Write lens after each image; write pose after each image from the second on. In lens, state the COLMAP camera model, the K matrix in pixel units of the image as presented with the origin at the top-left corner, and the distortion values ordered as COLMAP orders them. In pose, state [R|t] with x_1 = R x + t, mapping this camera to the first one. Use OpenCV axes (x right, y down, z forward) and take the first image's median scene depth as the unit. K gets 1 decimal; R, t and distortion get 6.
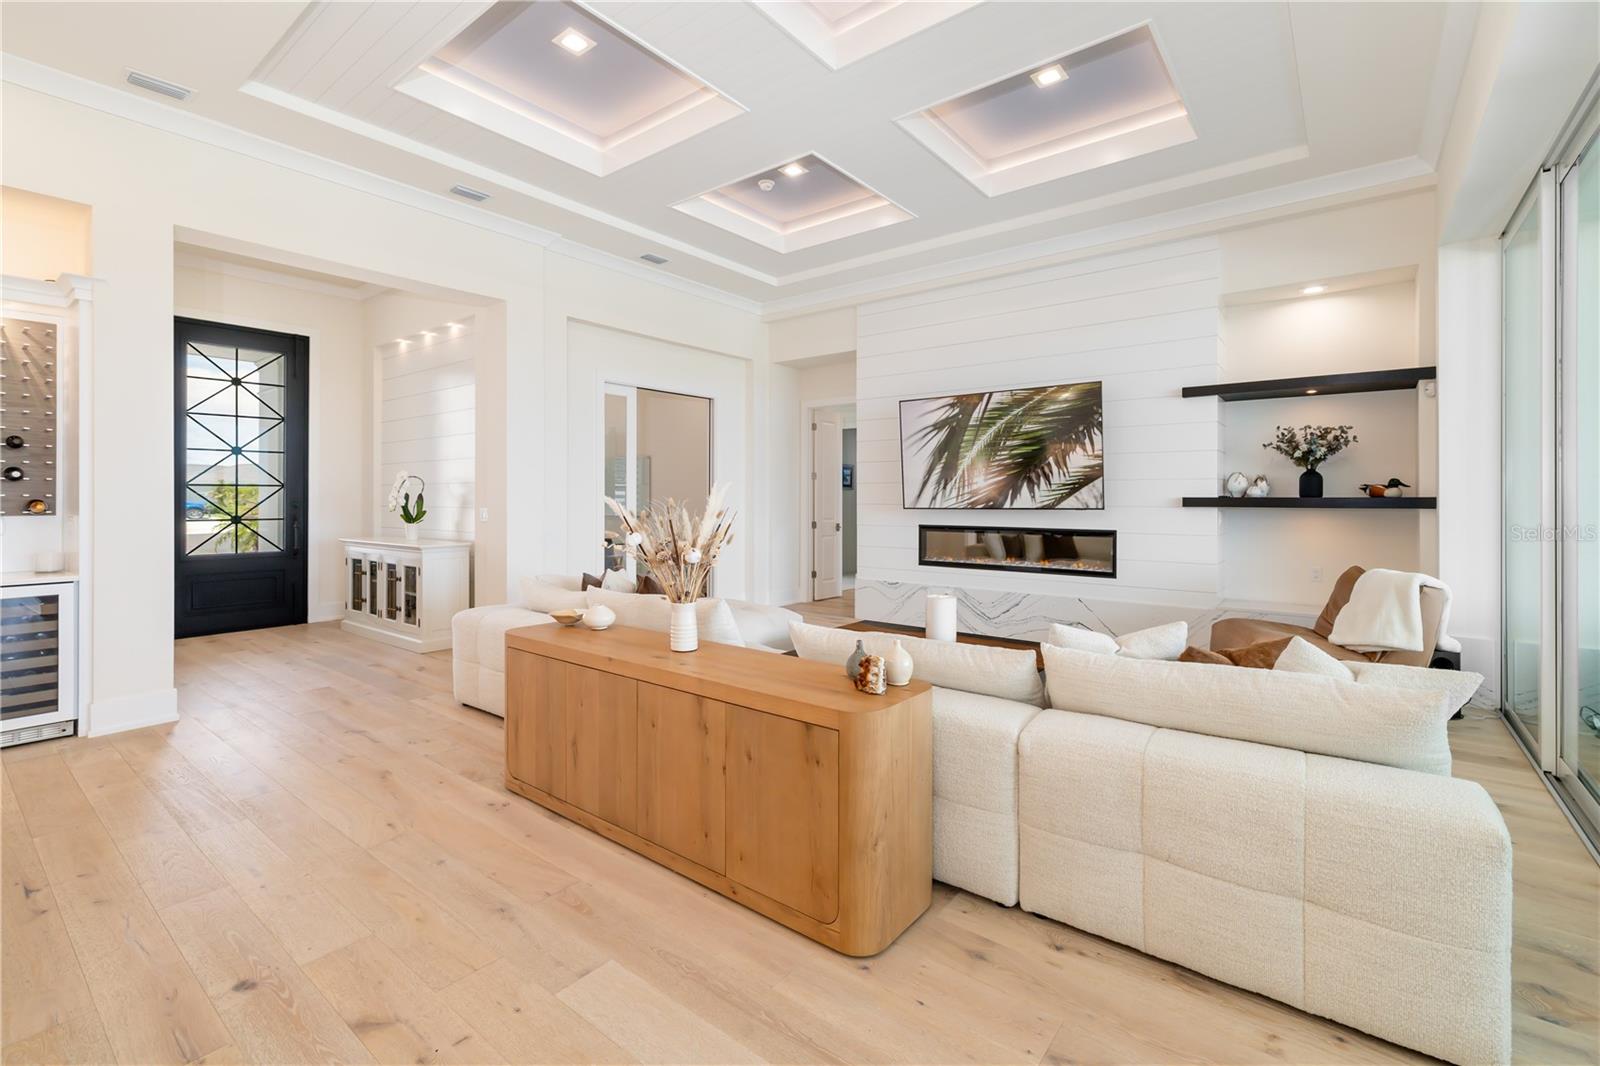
lens RADIAL K [[702.9, 0, 798.8], [0, 702.9, 492.1], [0, 0, 1]] dist [0.004486, -0.000261]
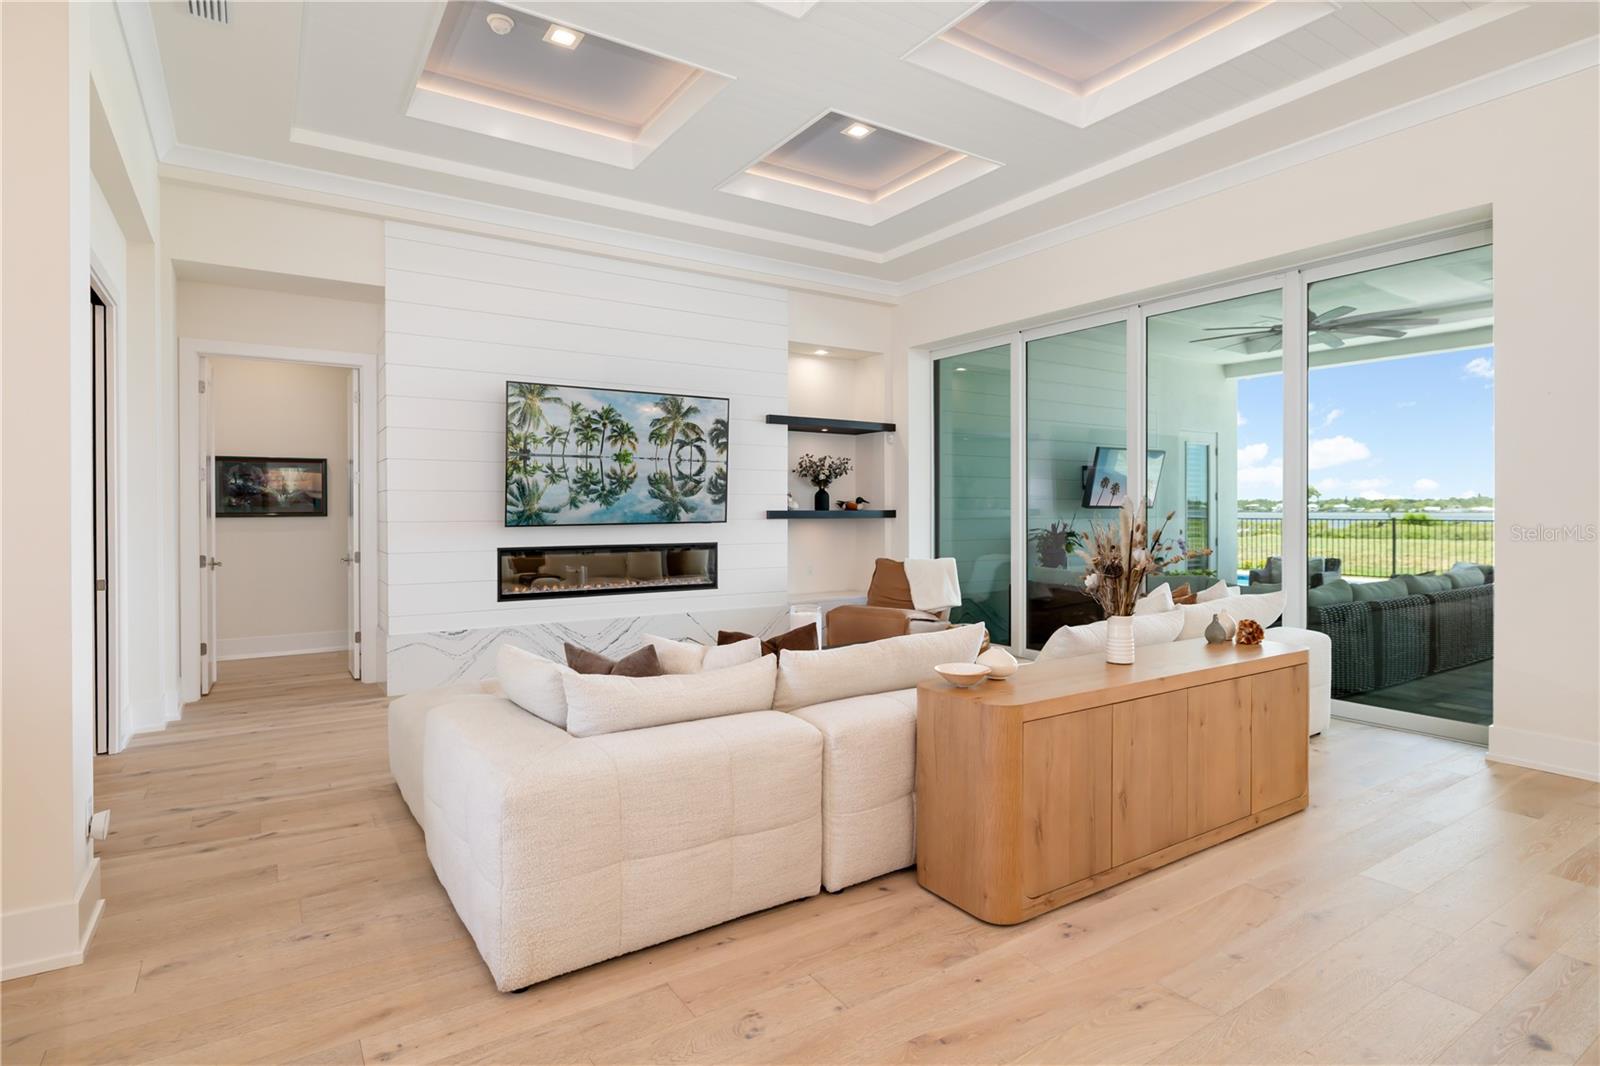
lens RADIAL K [[821.2, 0, 796.4], [0, 821.2, 515.1], [0, 0, 1]] dist [-0.004016, 0.000218]
pose [[0.316602, -0.006283, 0.948538, -0.848526], [-0.003729, 0.999962, 0.007869, 0.004966], [-0.948551, -0.006028, 0.316566, 0.642945]]
